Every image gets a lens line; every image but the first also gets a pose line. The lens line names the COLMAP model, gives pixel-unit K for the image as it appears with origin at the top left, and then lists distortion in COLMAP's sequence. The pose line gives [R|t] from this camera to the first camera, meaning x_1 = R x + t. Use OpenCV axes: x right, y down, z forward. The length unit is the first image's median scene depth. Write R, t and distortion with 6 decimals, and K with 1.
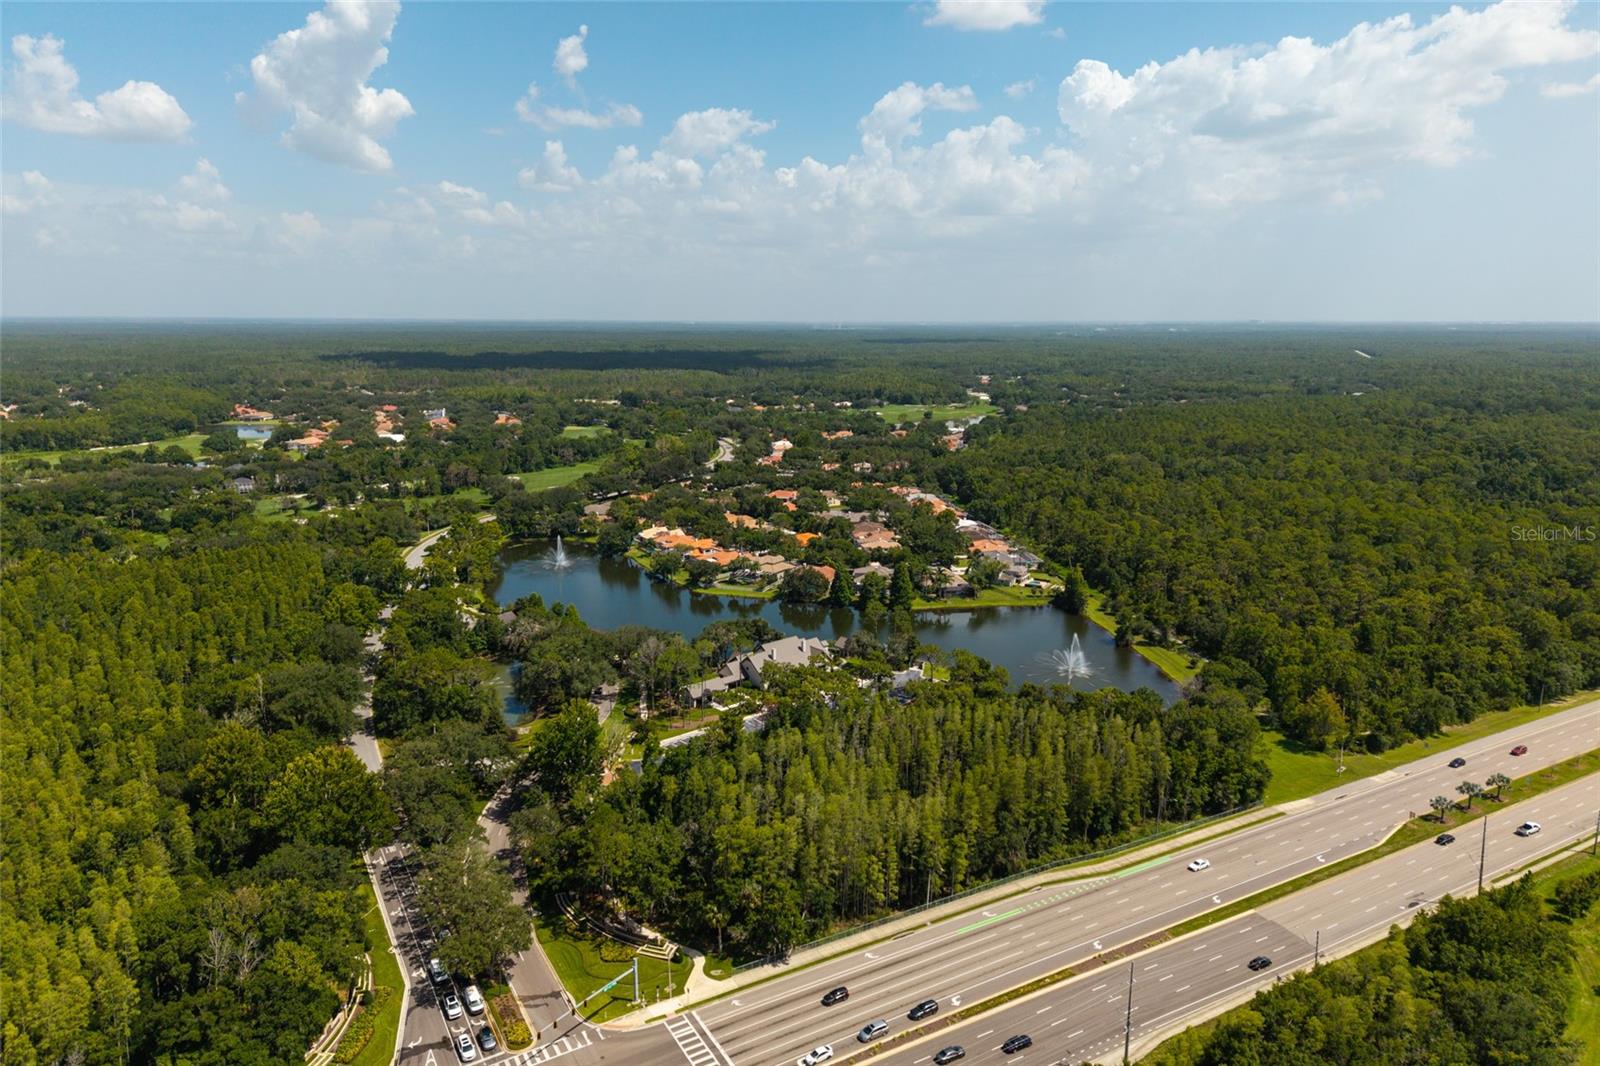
lens RADIAL K [[1058.0, 0, 805.7], [0, 1058.0, 496.3], [0, 0, 1]] dist [0.064074, -0.046336]
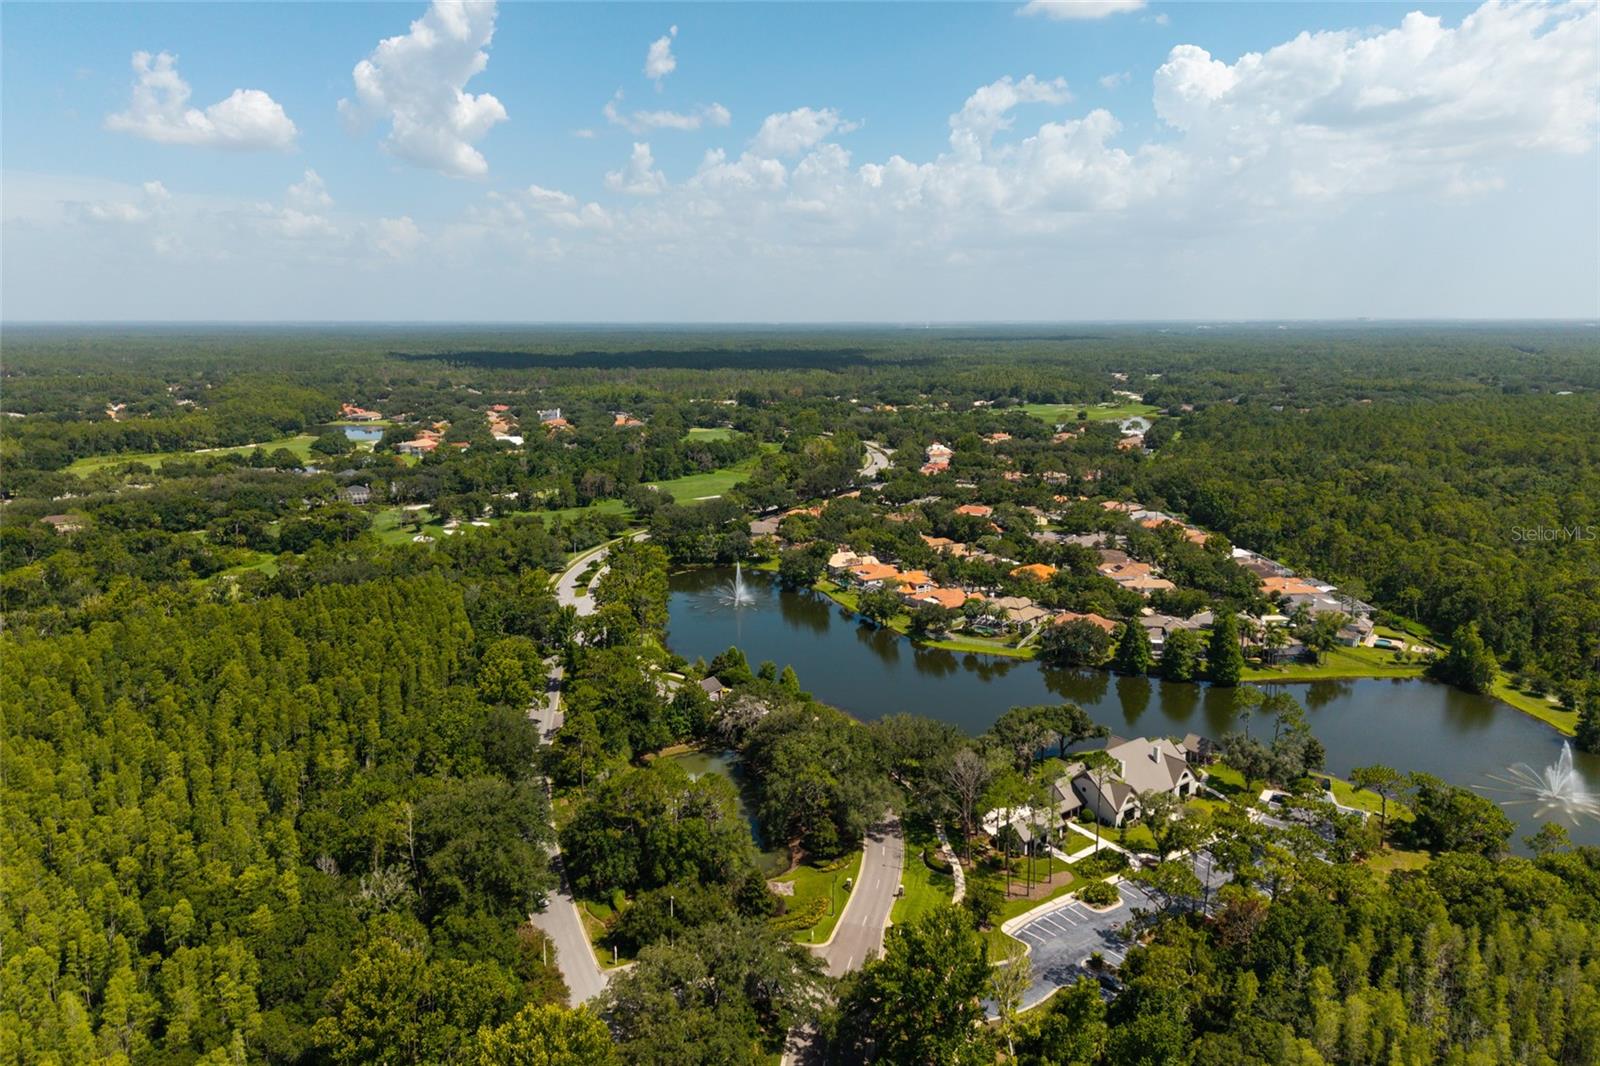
lens RADIAL K [[1058.0, 0, 804.1], [0, 1058.0, 501.7], [0, 0, 1]] dist [0.064074, -0.046336]
pose [[0.997114, 0.008516, -0.075444, -0.135540], [-0.008192, 0.999956, 0.004601, -0.016853], [0.075479, -0.003970, 0.997139, 0.224232]]
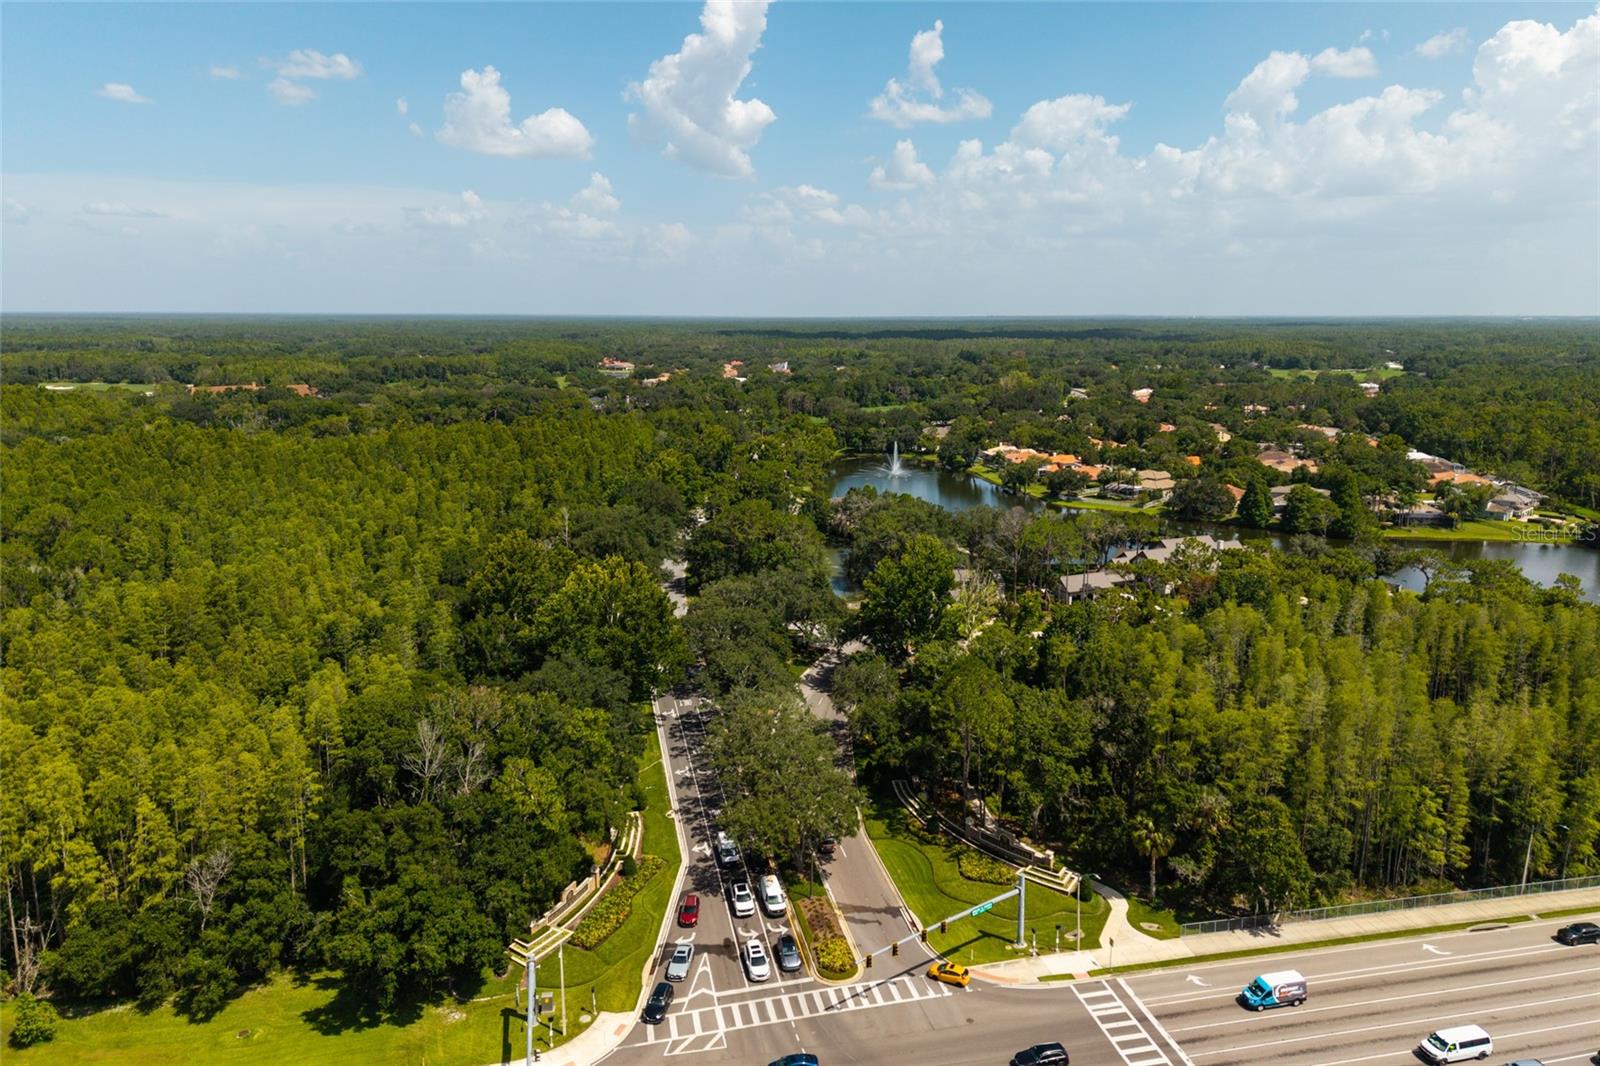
lens RADIAL K [[1058.0, 0, 808.1], [0, 1058.0, 491.5], [0, 0, 1]] dist [0.064074, -0.046336]
pose [[0.952734, 0.049702, -0.299714, -0.041685], [-0.050846, 0.998699, 0.003987, 0.087095], [0.299522, 0.011441, 0.954021, 0.151496]]
